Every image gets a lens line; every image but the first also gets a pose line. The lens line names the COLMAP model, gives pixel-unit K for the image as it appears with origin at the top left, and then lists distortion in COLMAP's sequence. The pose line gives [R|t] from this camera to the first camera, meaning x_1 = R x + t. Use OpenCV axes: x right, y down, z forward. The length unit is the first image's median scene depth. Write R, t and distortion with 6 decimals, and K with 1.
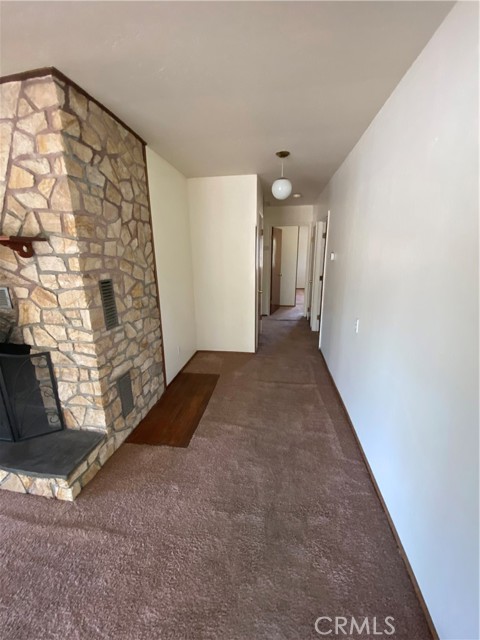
lens RADIAL K [[258.8, 0, 239.8], [0, 258.8, 319.1], [0, 0, 1]] dist [0.018395, -0.019785]
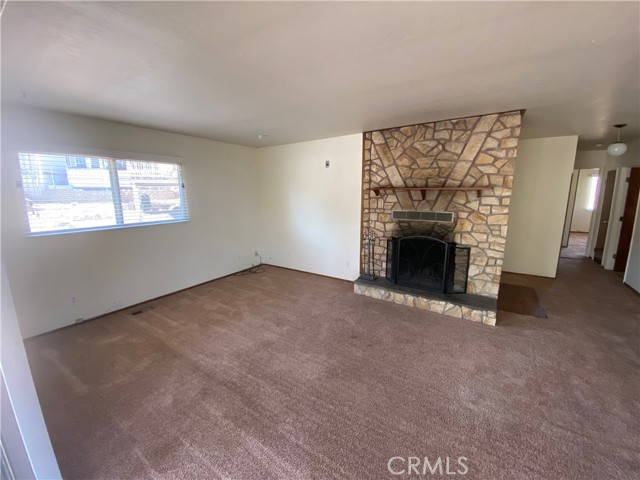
lens RADIAL K [[258.8, 0, 320.0], [0, 258.8, 240.0], [0, 0, 1]] dist [0.018395, -0.019785]
pose [[0.908647, 0.081145, -0.409604, -1.046488], [-0.108640, 0.993095, -0.044264, 0.298324], [0.403184, 0.084720, 0.911189, -1.239725]]
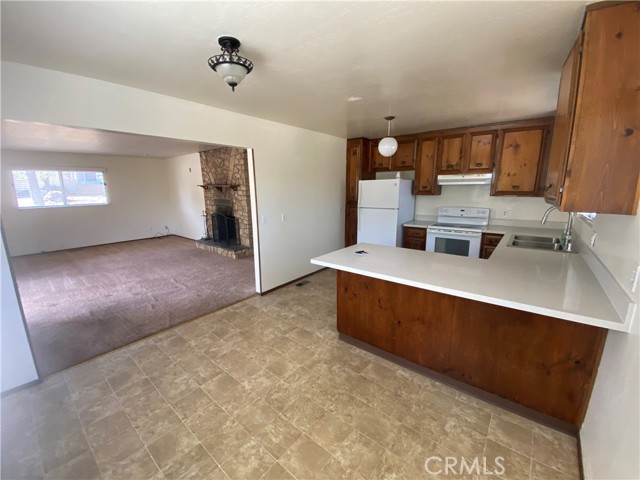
lens RADIAL K [[258.8, 0, 320.0], [0, 258.8, 240.0], [0, 0, 1]] dist [0.018395, -0.019785]
pose [[0.860658, 0.108774, -0.497430, 2.024449], [-0.128634, 0.991676, -0.005713, 0.304703], [0.492668, 0.068904, 0.867485, -1.476806]]
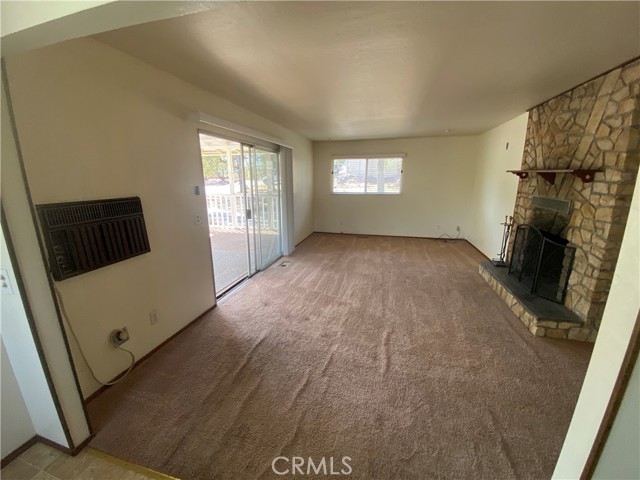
lens RADIAL K [[258.8, 0, 320.0], [0, 258.8, 240.0], [0, 0, 1]] dist [0.018395, -0.019785]
pose [[-0.103791, 0.245925, -0.963716, 0.852273], [-0.239920, 0.934145, 0.264218, 0.051830], [0.965228, 0.258638, -0.037954, -0.353177]]
